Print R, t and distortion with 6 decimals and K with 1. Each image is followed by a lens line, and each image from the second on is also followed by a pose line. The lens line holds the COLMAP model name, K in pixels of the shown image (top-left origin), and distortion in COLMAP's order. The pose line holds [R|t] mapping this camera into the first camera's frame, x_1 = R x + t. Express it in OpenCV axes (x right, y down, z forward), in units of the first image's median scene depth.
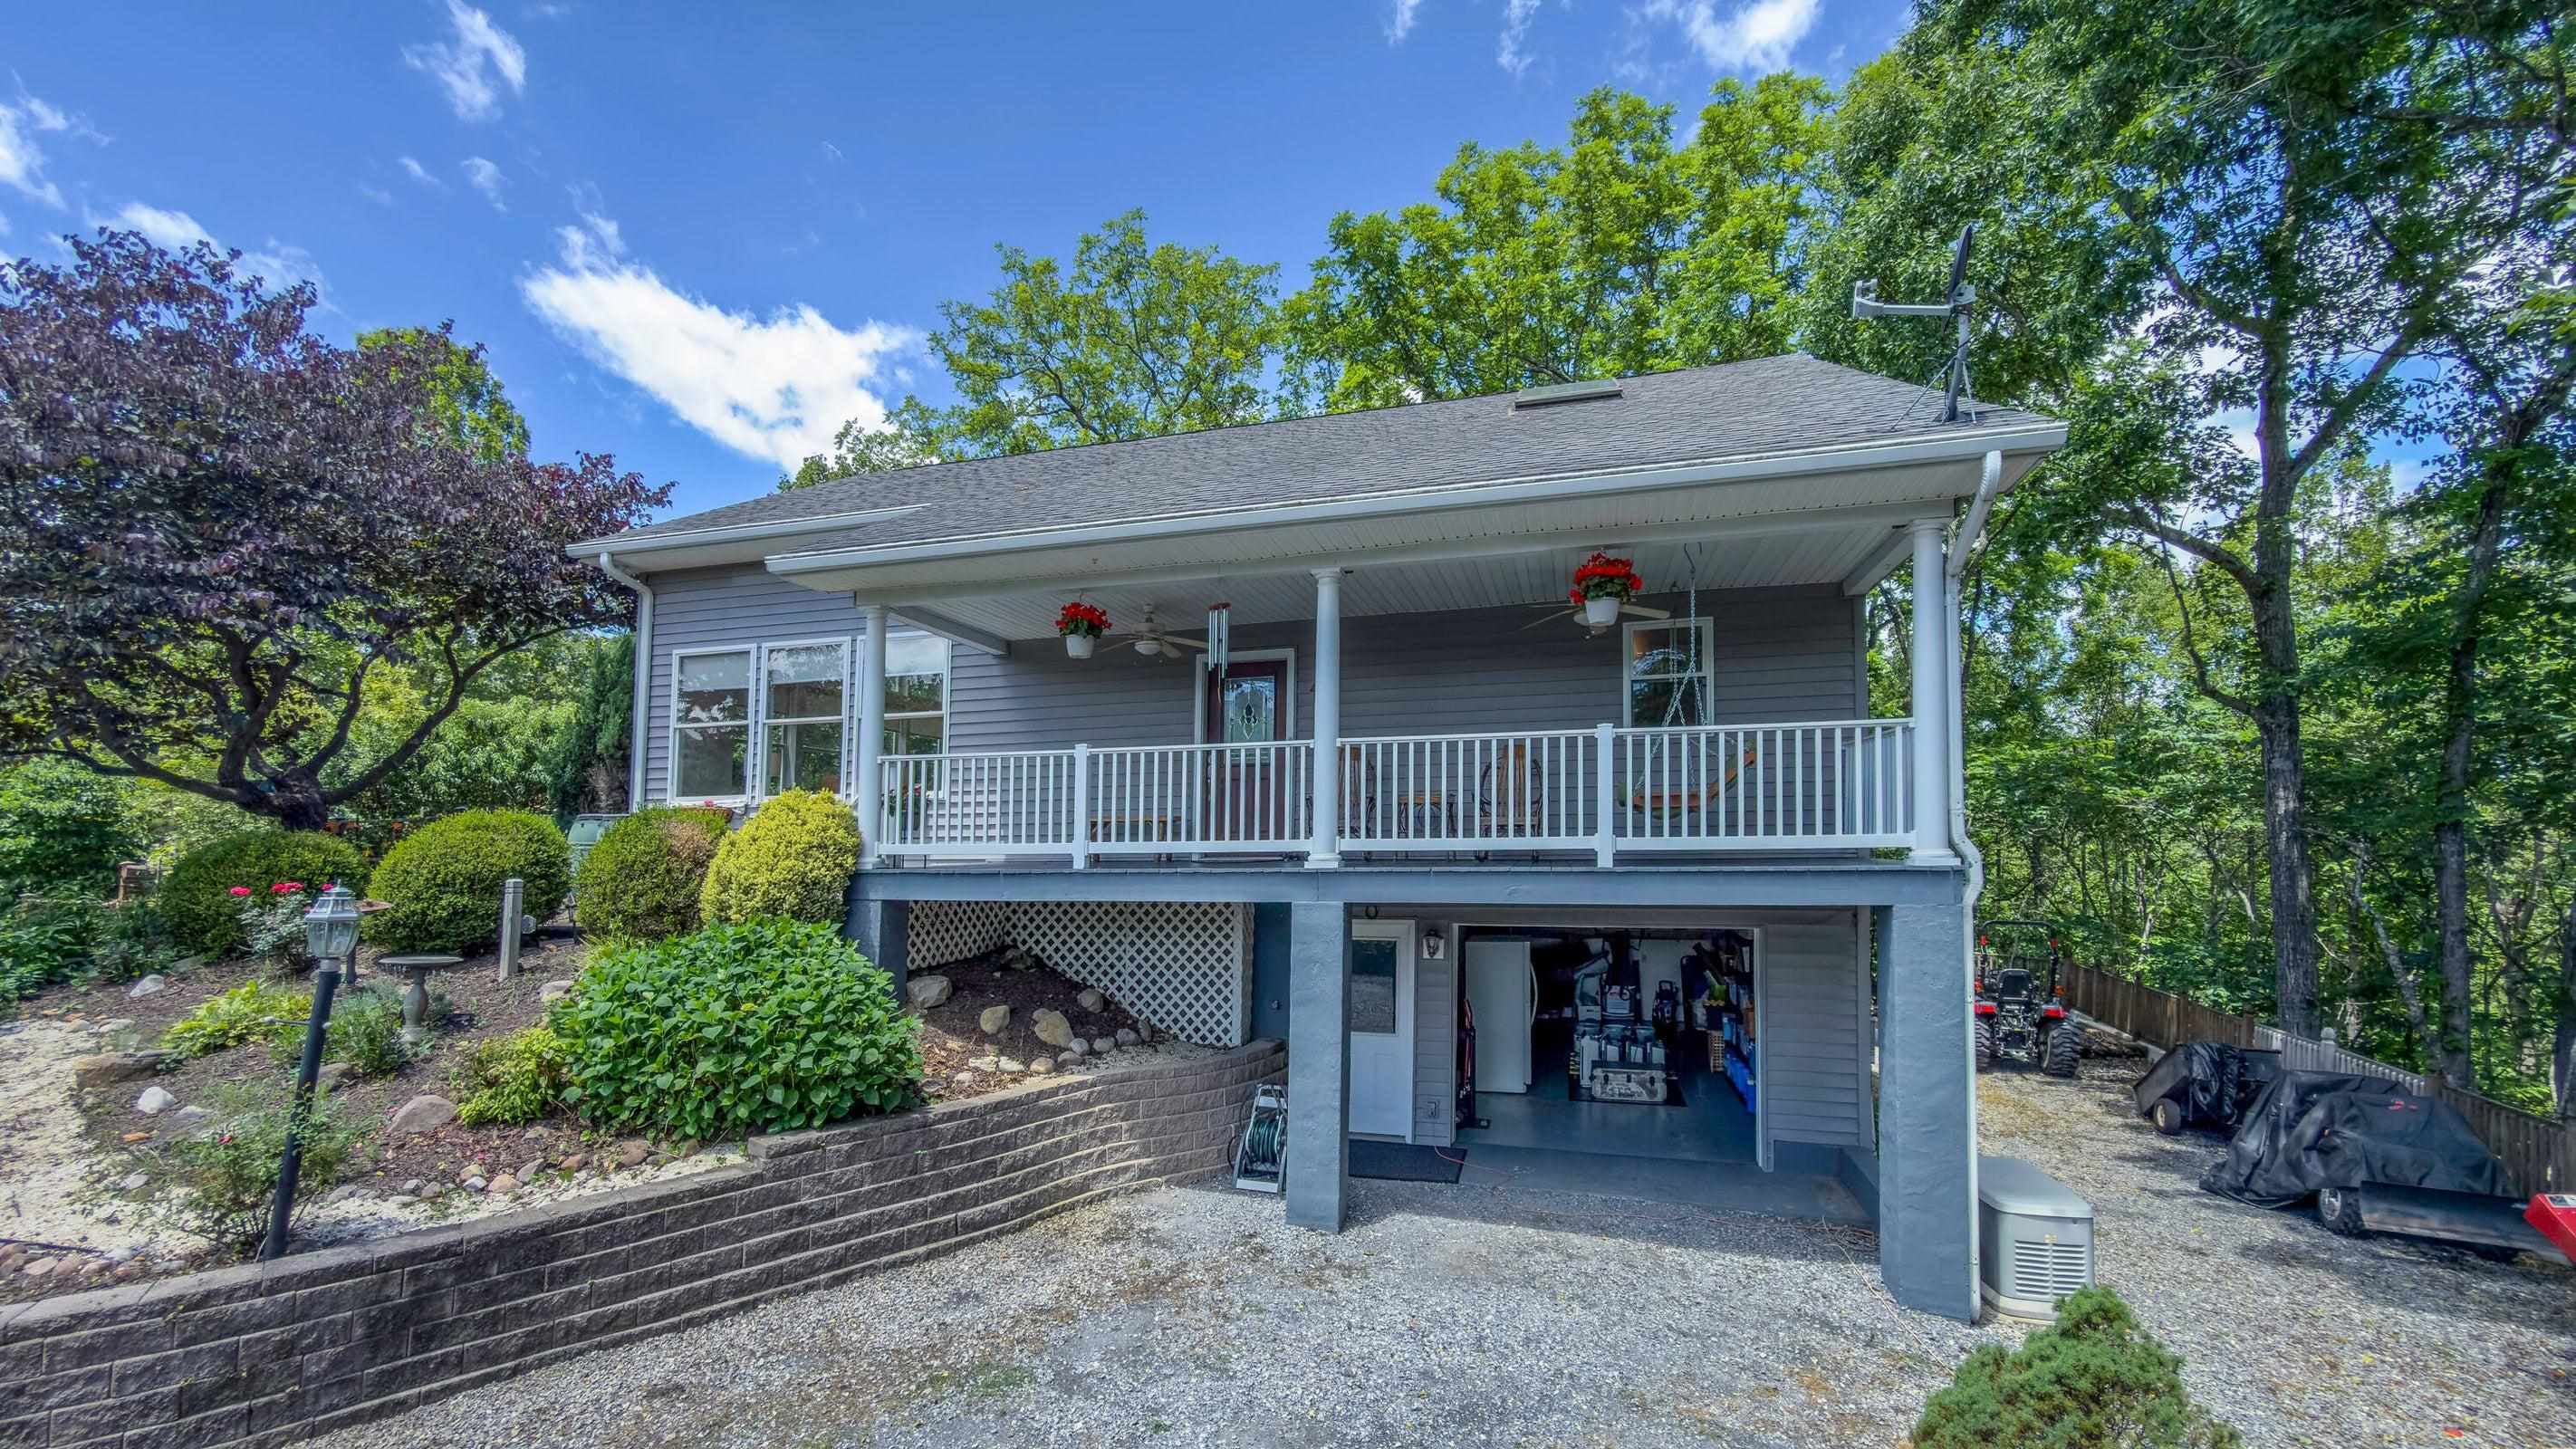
lens RADIAL K [[1080.1, 0, 1280.0], [0, 1080.1, 777.0], [0, 0, 1]] dist [-0.001758, -0.000275]
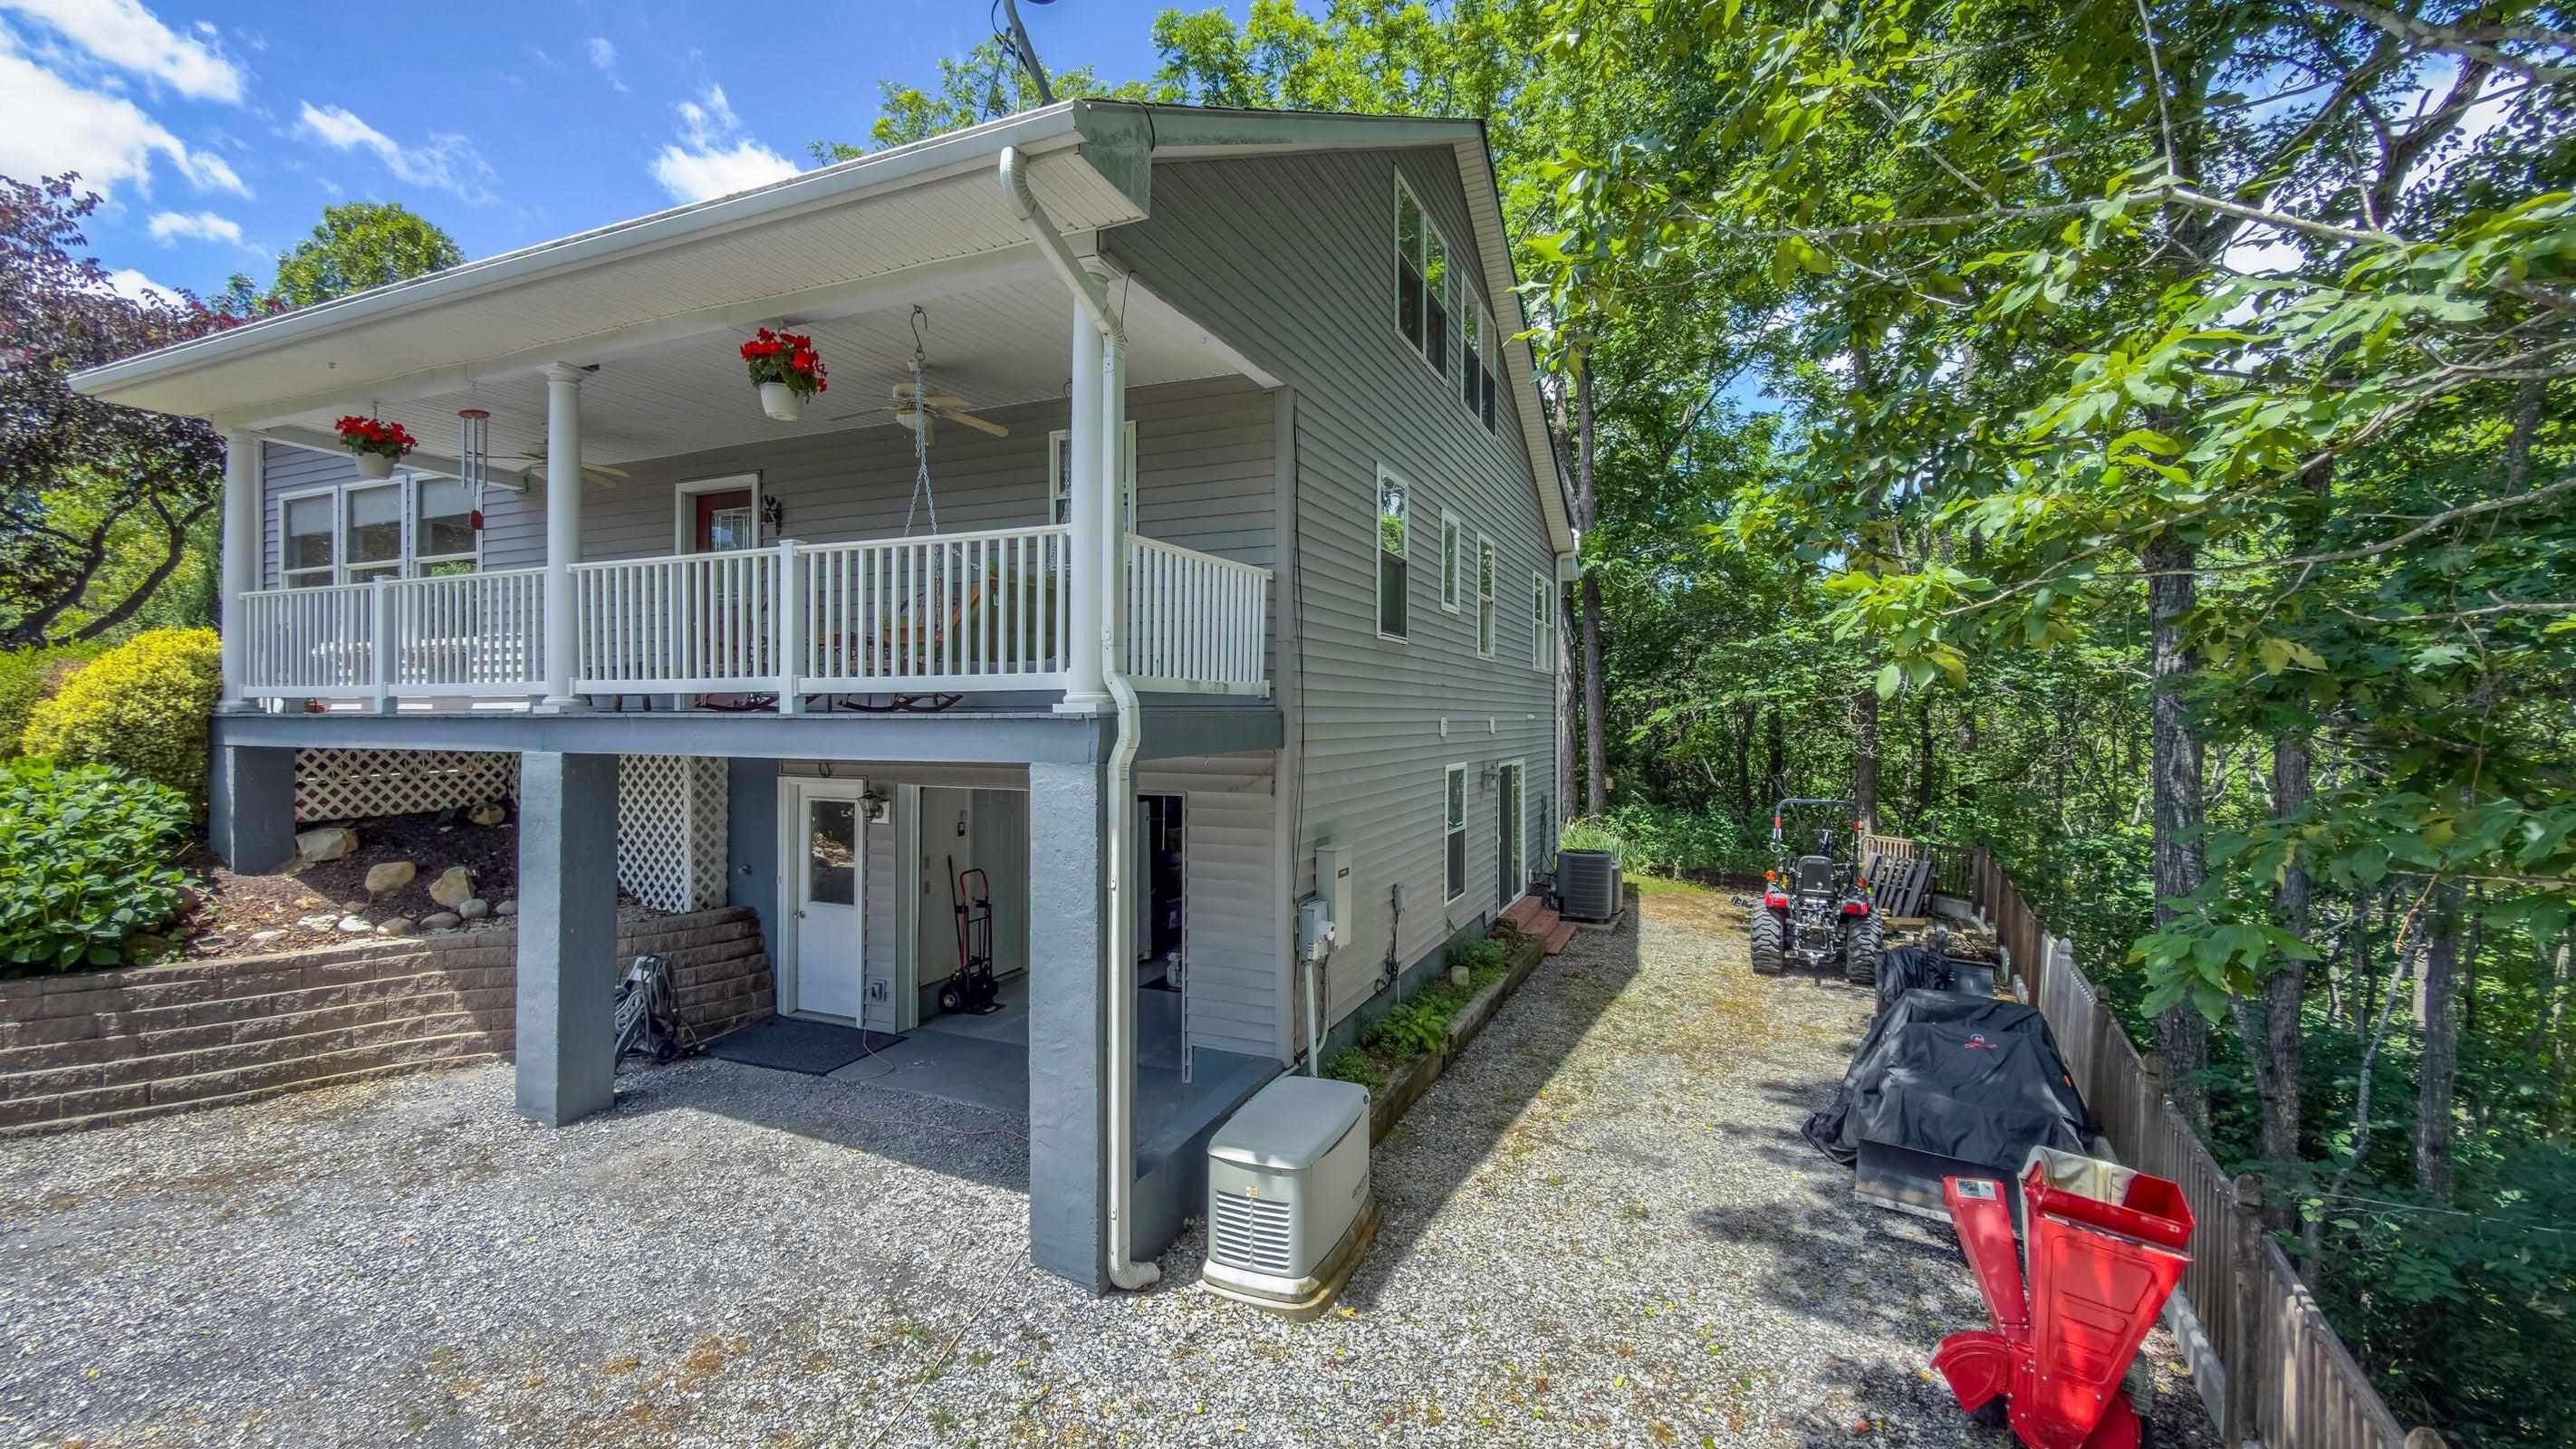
lens RADIAL K [[1089.5, 0, 1288.0], [0, 1089.5, 724.5], [0, 0, 1]] dist [-0.001238, 0.000081]
pose [[0.991278, 0.011084, -0.131319, 0.684970], [-0.001604, 0.997398, 0.072079, 0.027731], [0.131777, -0.071240, 0.988716, 0.202807]]
